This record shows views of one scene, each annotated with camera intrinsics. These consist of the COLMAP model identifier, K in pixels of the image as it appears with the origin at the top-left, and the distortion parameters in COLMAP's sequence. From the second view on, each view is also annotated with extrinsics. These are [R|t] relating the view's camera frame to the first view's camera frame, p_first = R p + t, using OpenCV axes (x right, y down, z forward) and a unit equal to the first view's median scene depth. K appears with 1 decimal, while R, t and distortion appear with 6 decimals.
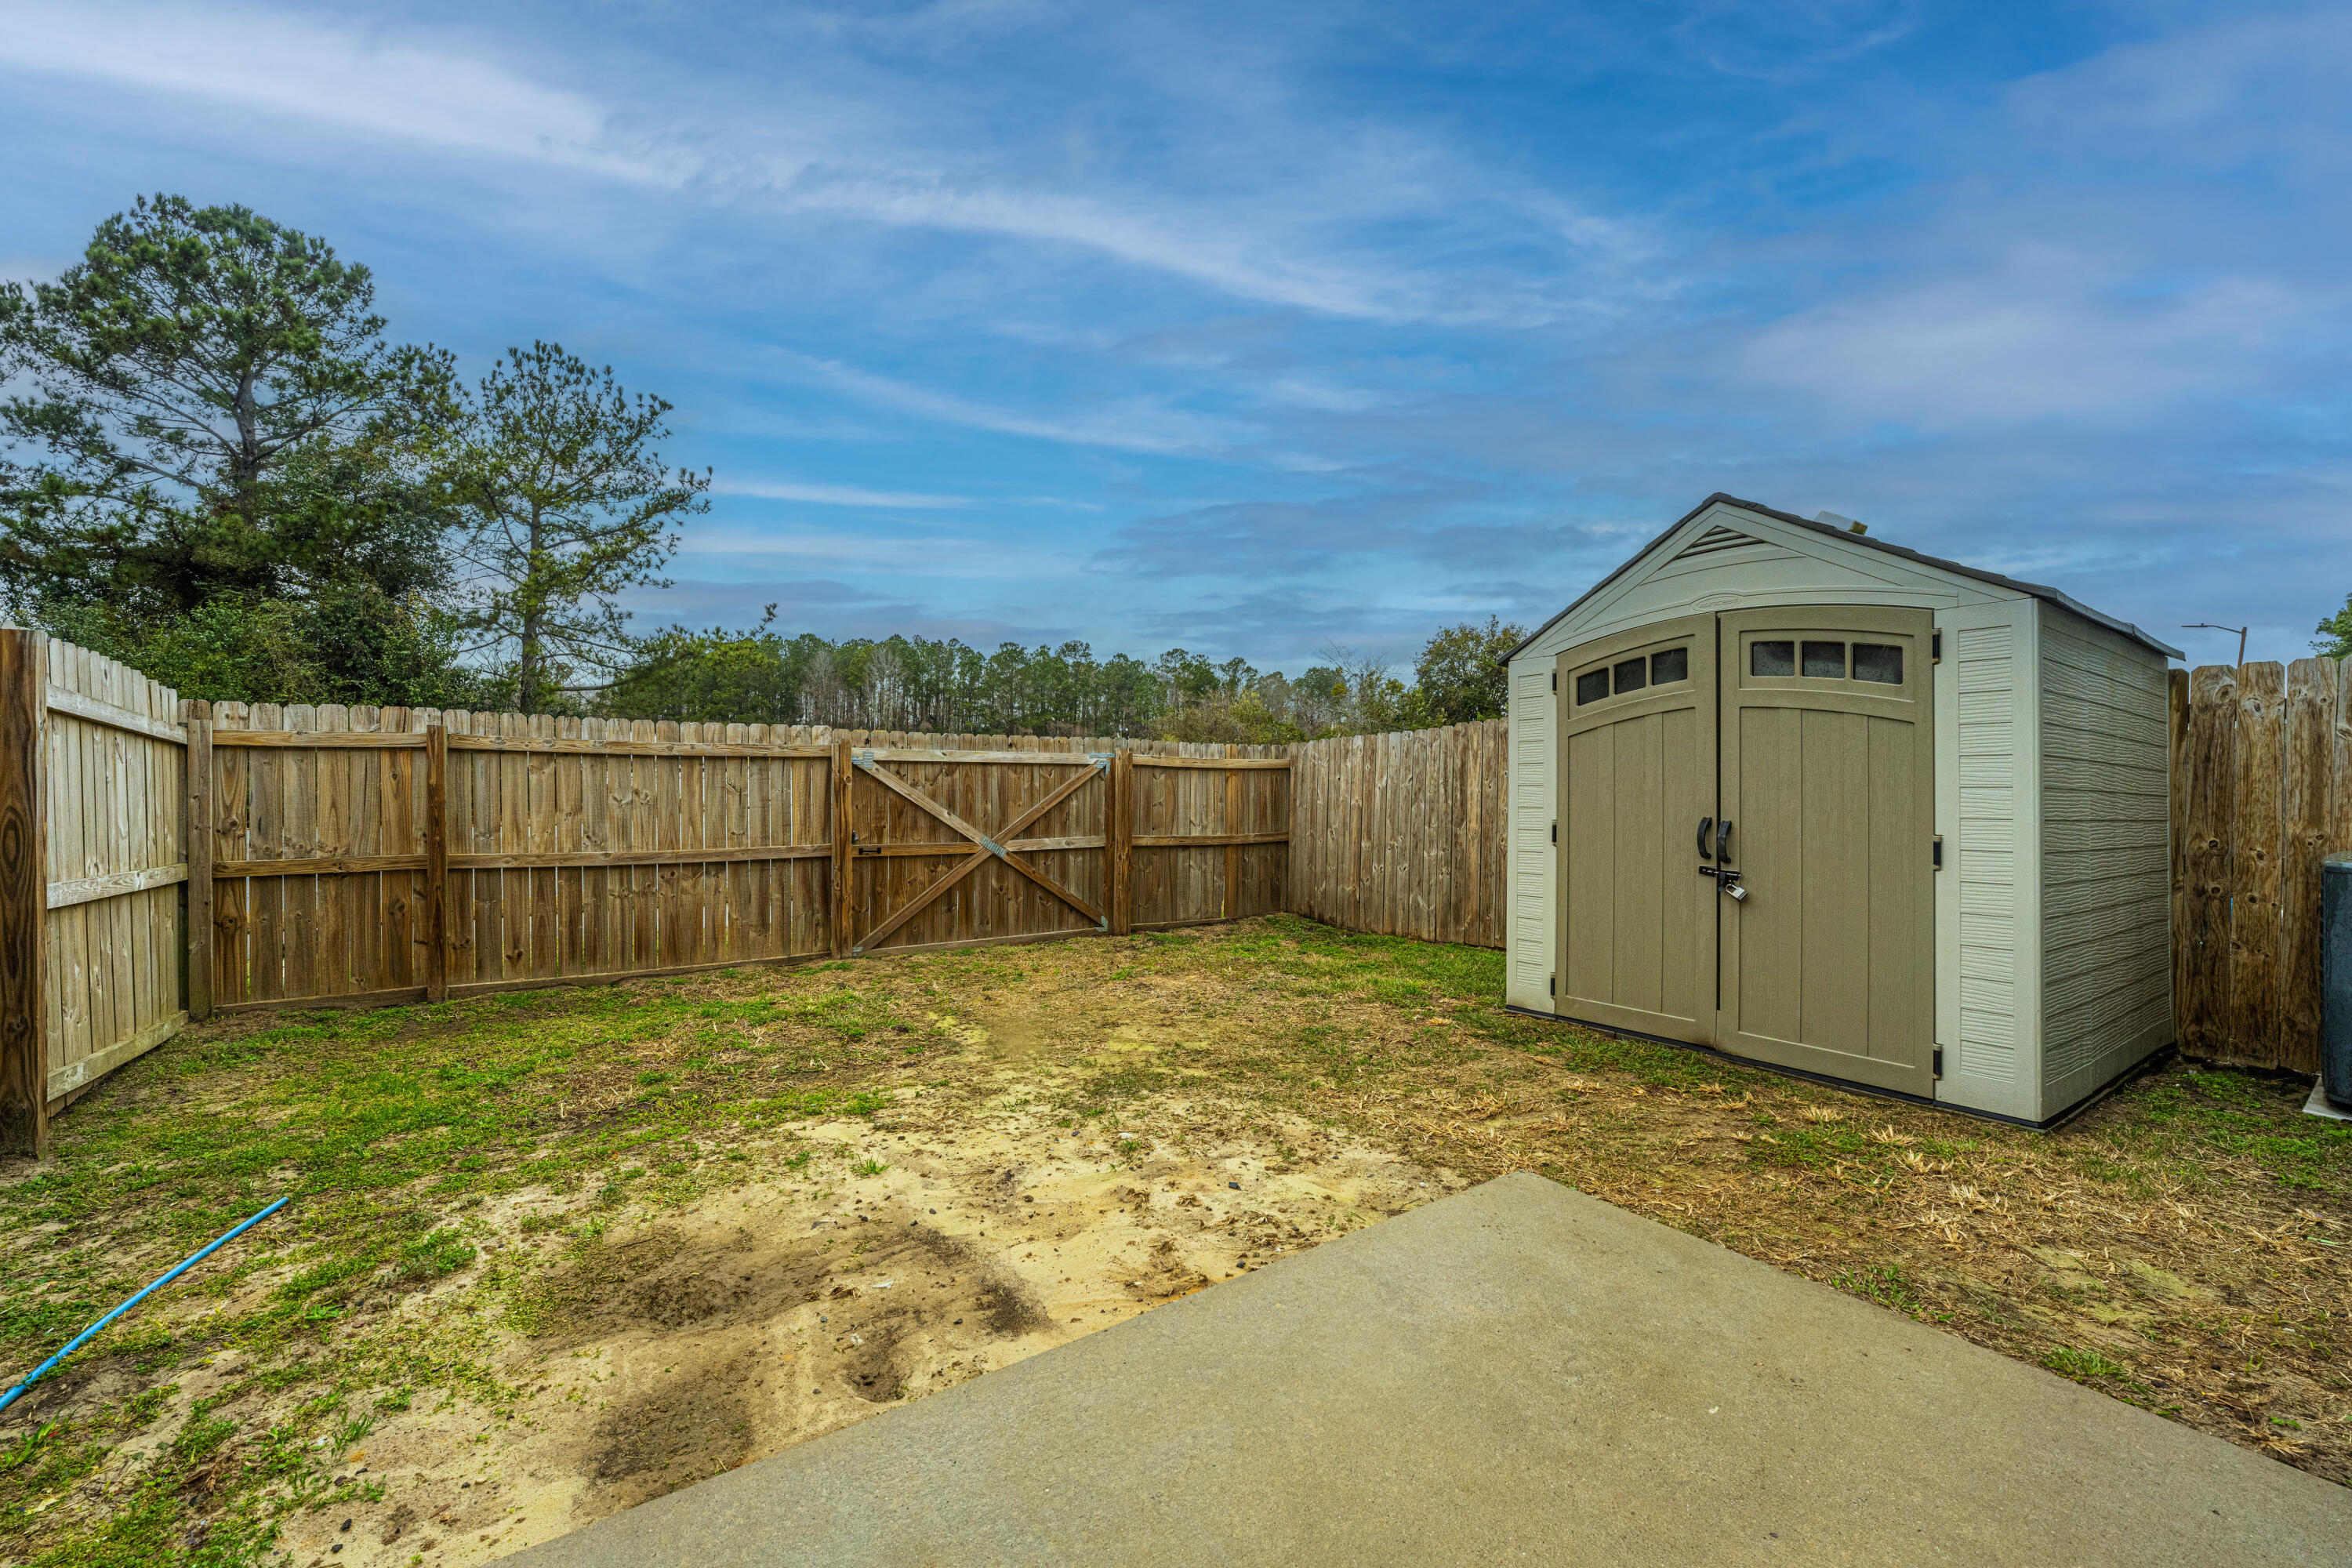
lens RADIAL K [[961.4, 0, 1180.6], [0, 961.4, 794.7], [0, 0, 1]] dist [-0.000560, 0.000643]
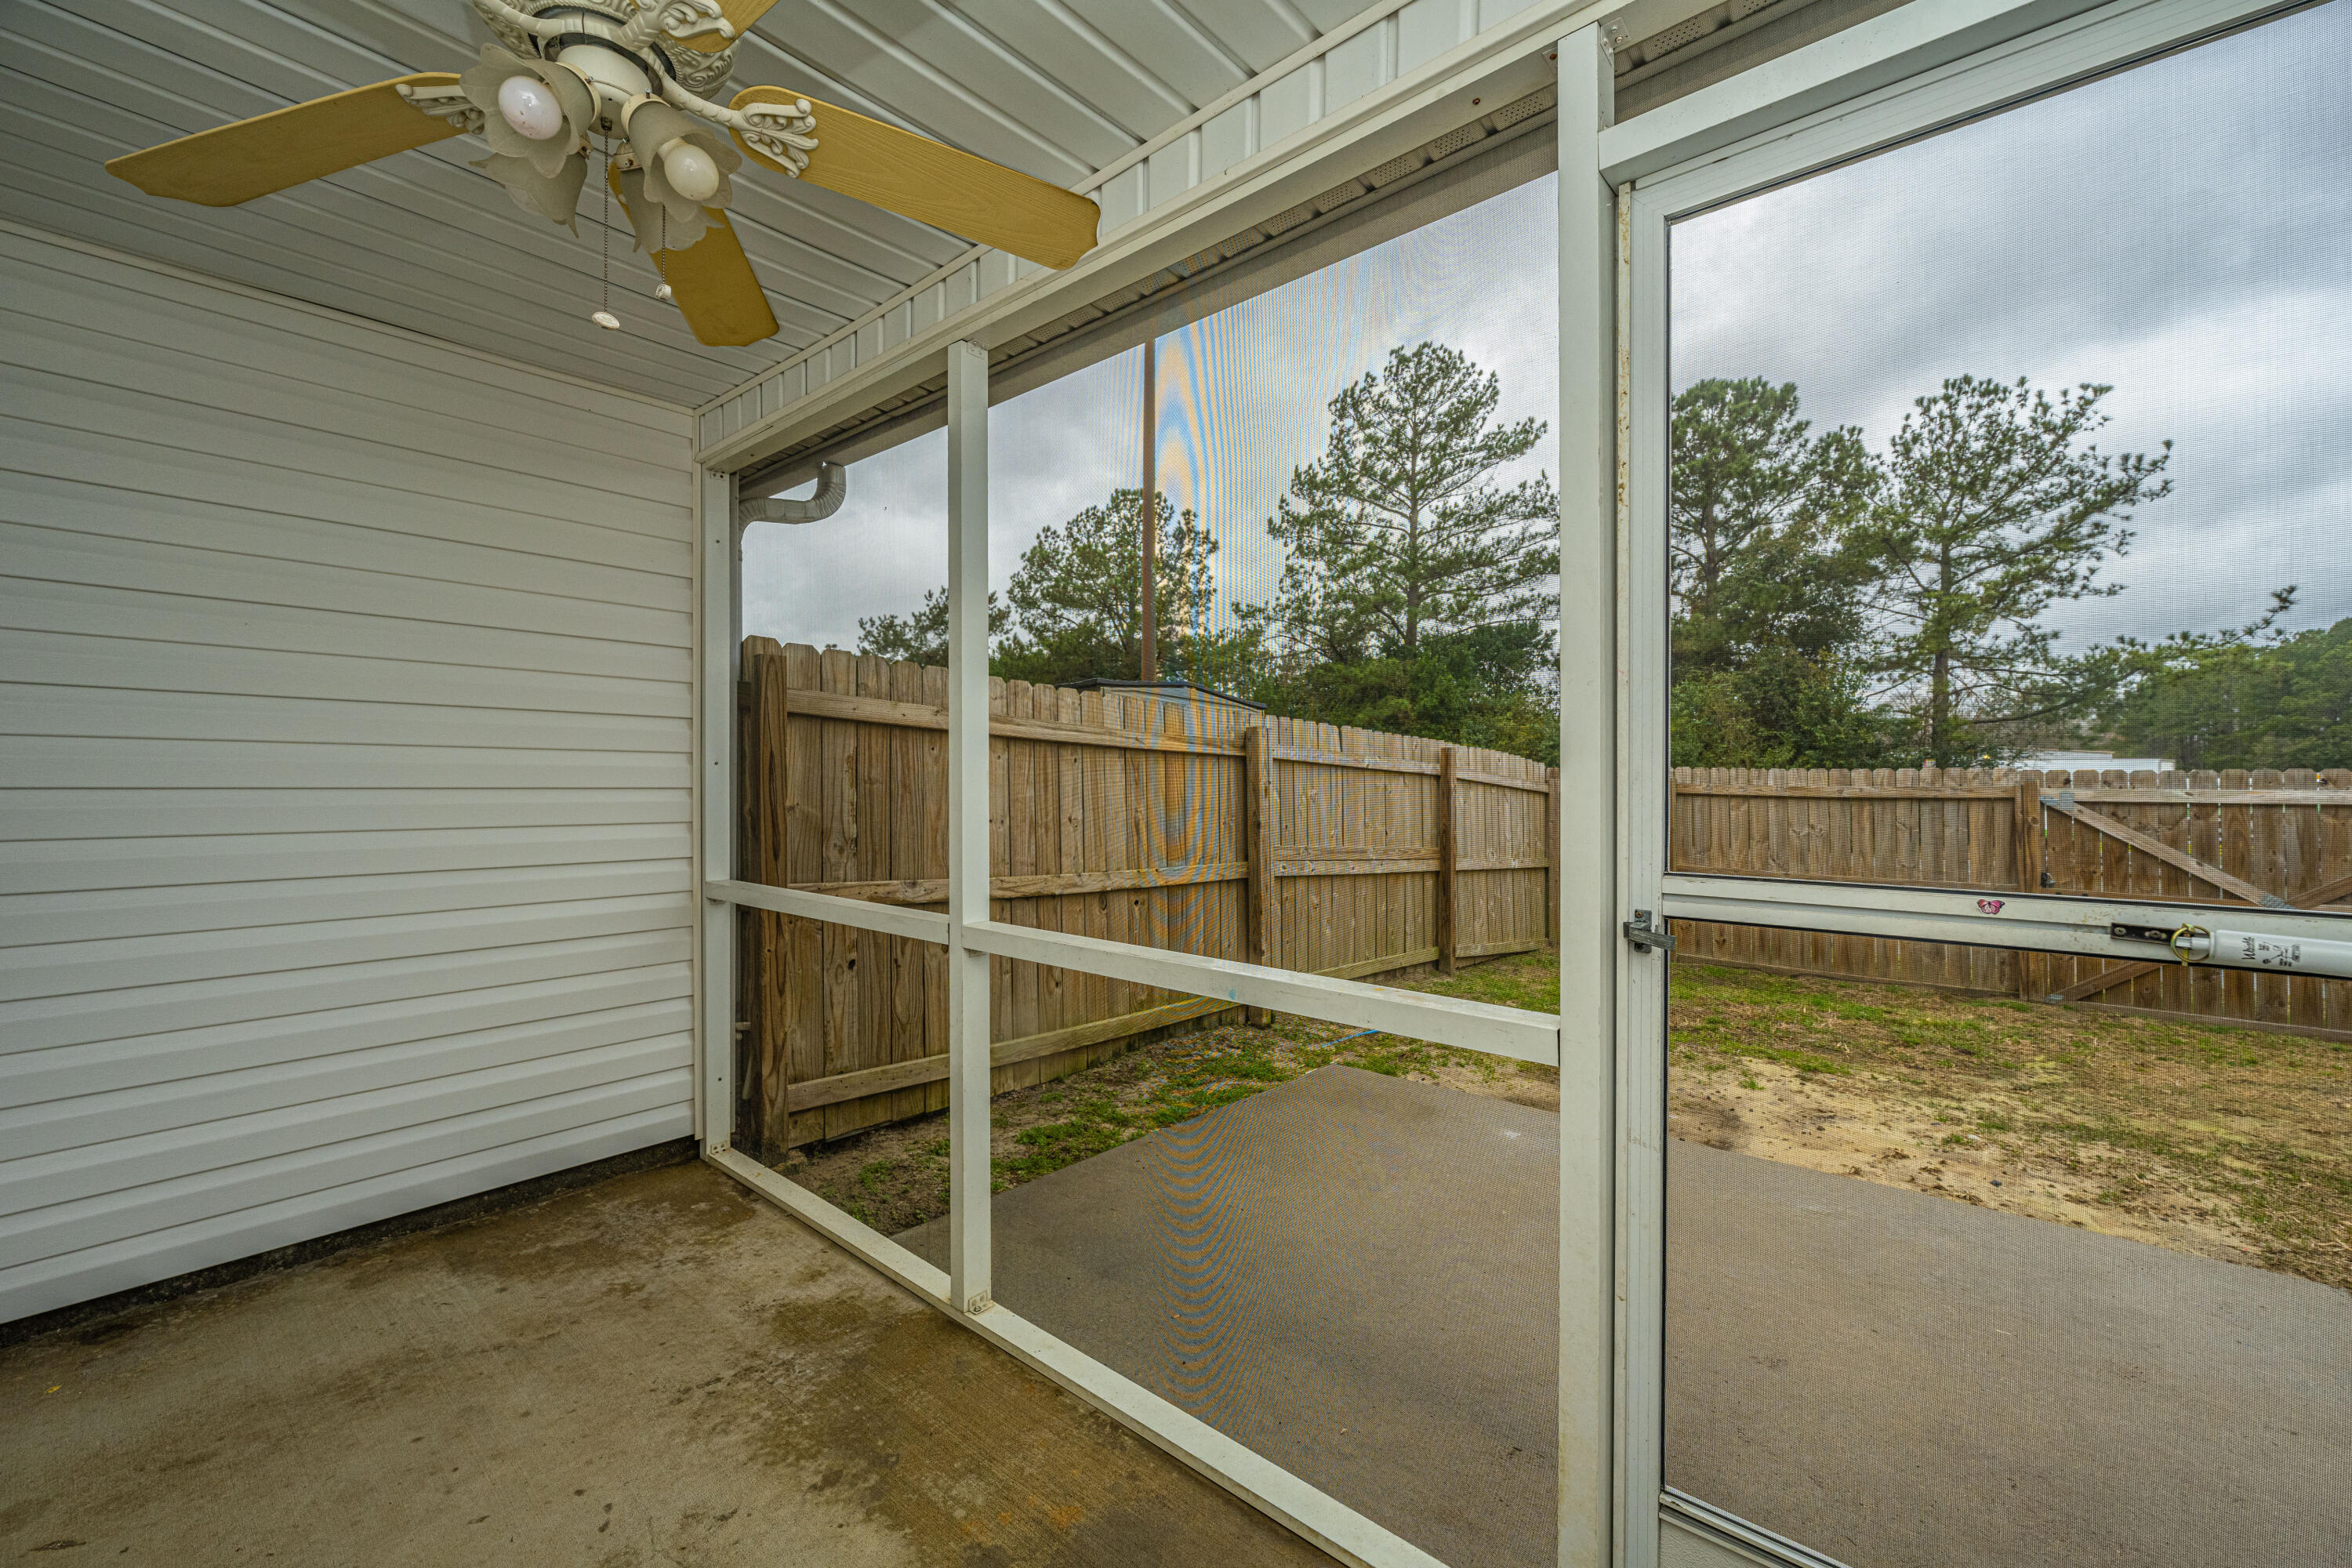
lens RADIAL K [[961.4, 0, 1135.4], [0, 961.4, 780.2], [0, 0, 1]] dist [-0.000560, 0.000643]
pose [[0.214603, -0.018045, -0.976535, 0.418984], [-0.030381, 0.999222, -0.025141, -0.004234], [0.976229, 0.035063, 0.213888, -0.111729]]
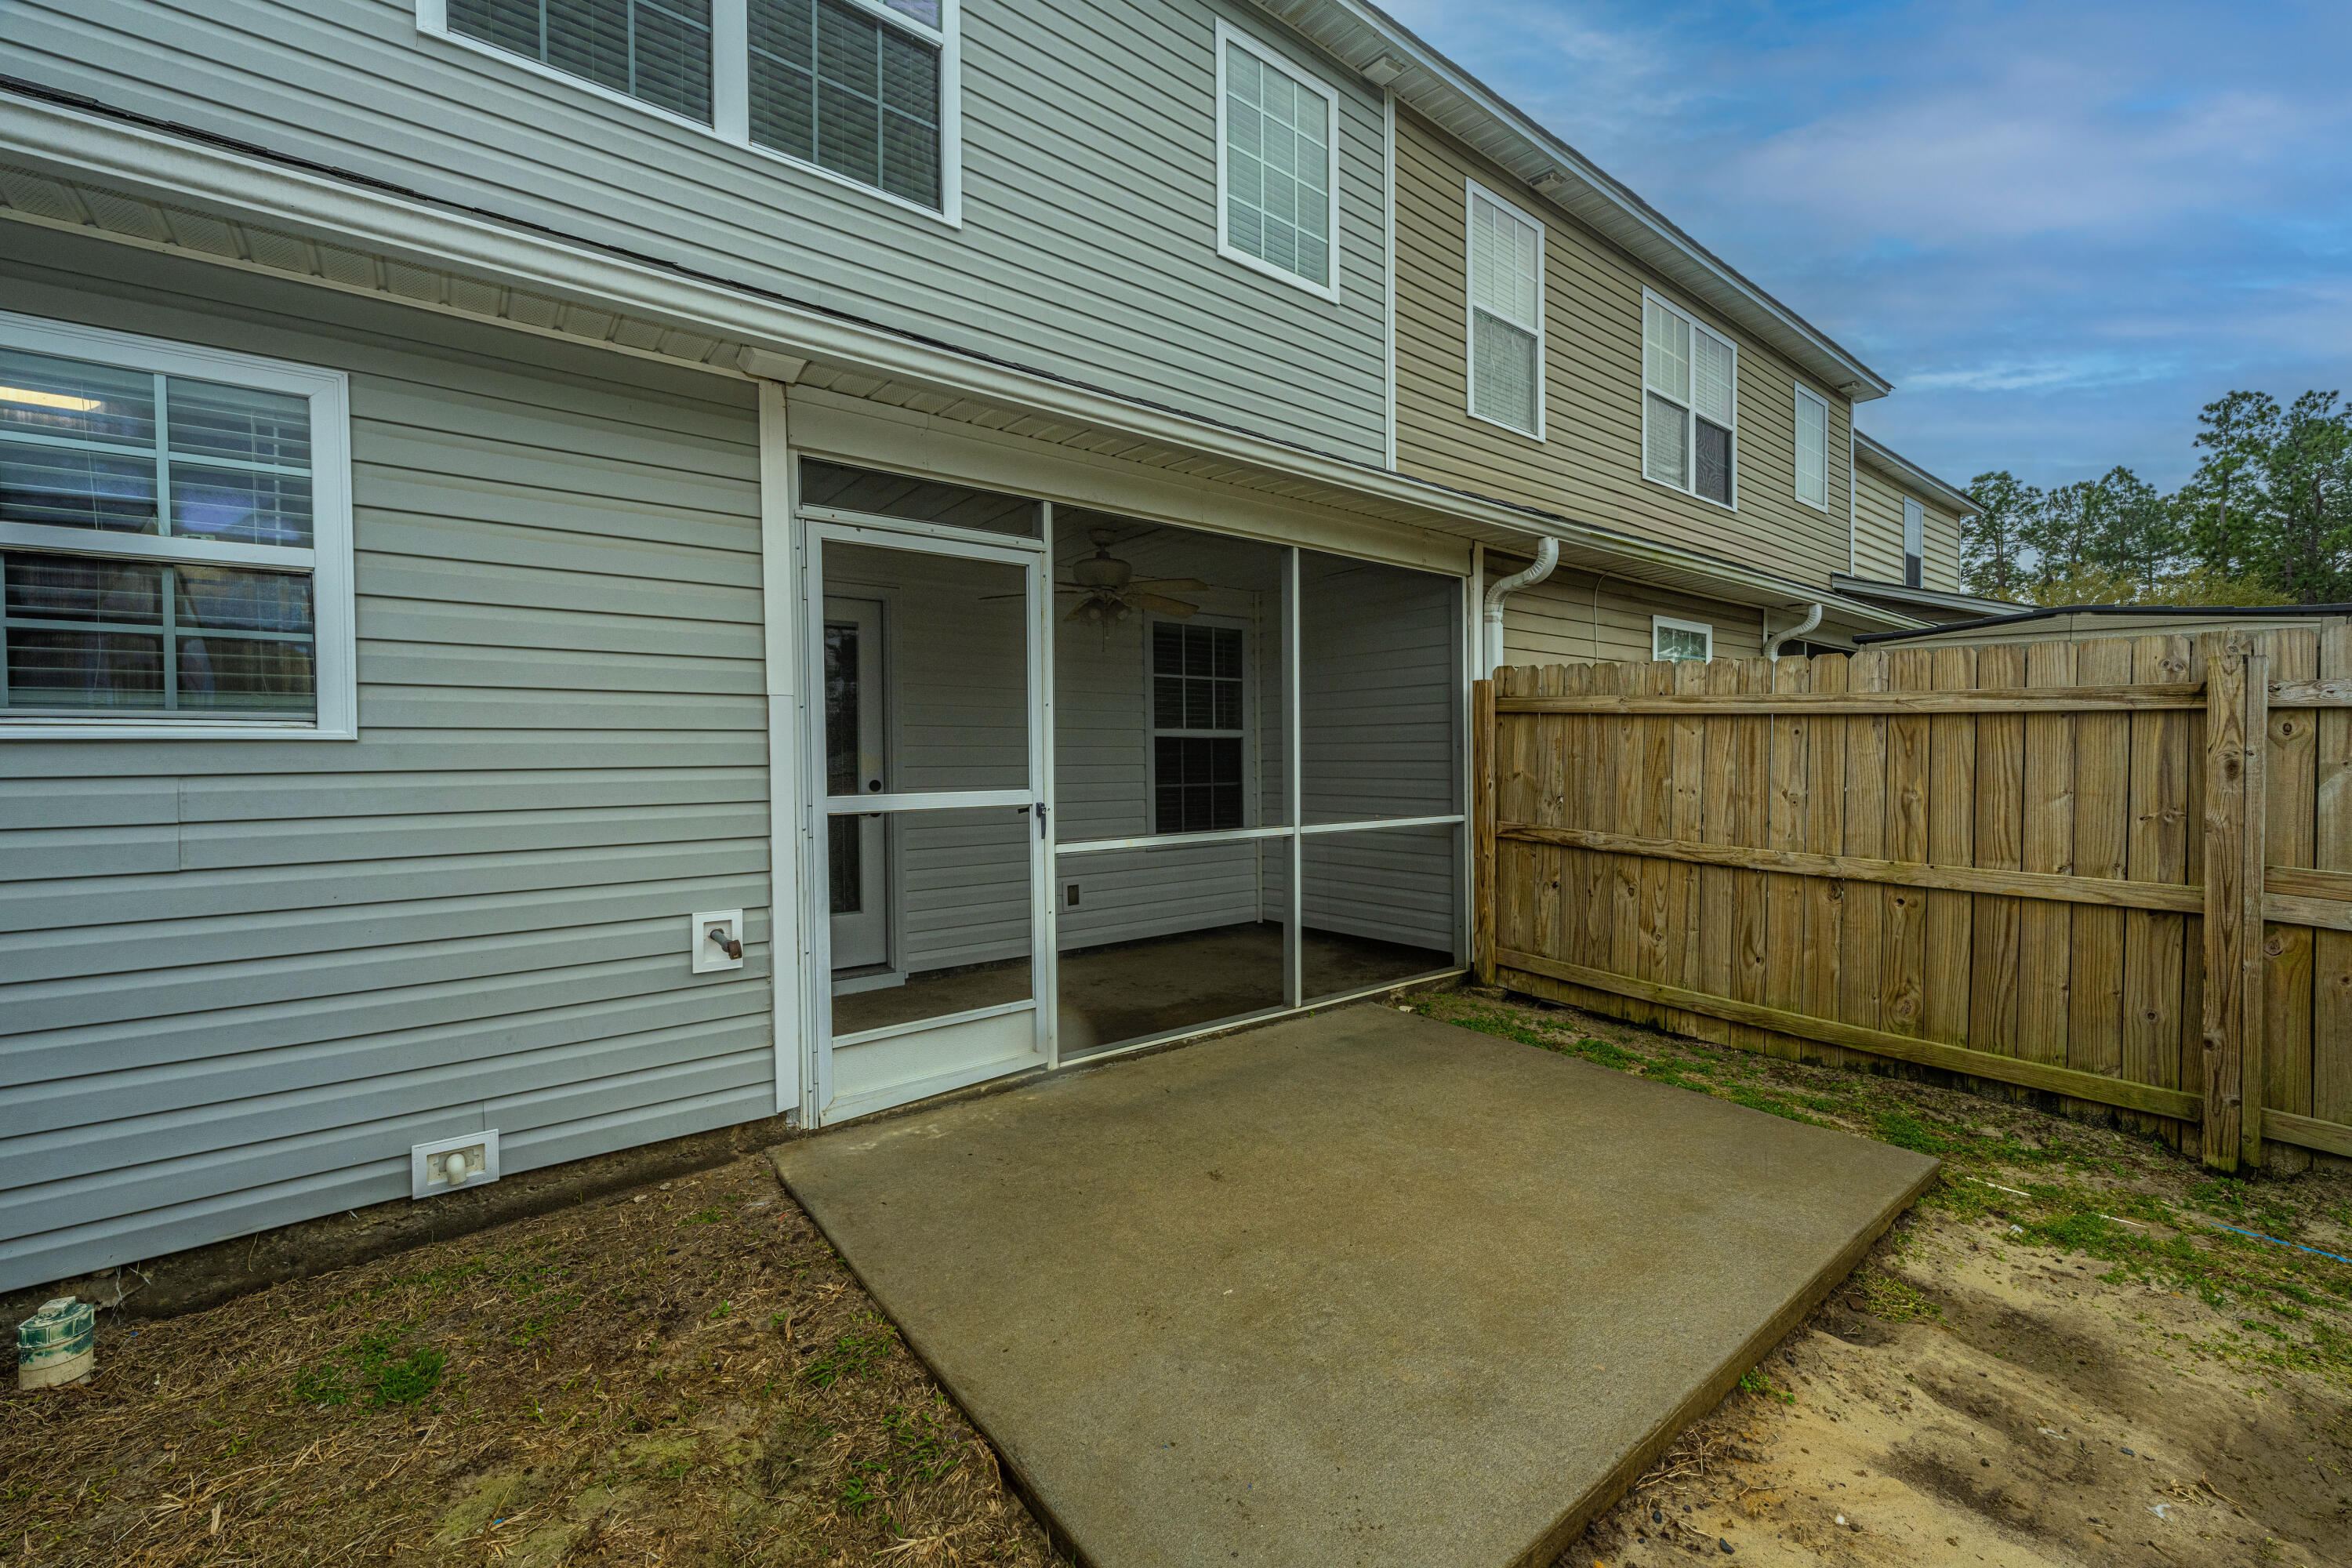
lens RADIAL K [[961.4, 0, 1225.0], [0, 961.4, 771.1], [0, 0, 1]] dist [-0.000560, 0.000643]
pose [[-0.995634, -0.011697, -0.092608, 0.181827], [-0.016142, 0.998745, 0.047404, -0.032968], [0.091937, 0.048692, -0.994574, 0.598308]]
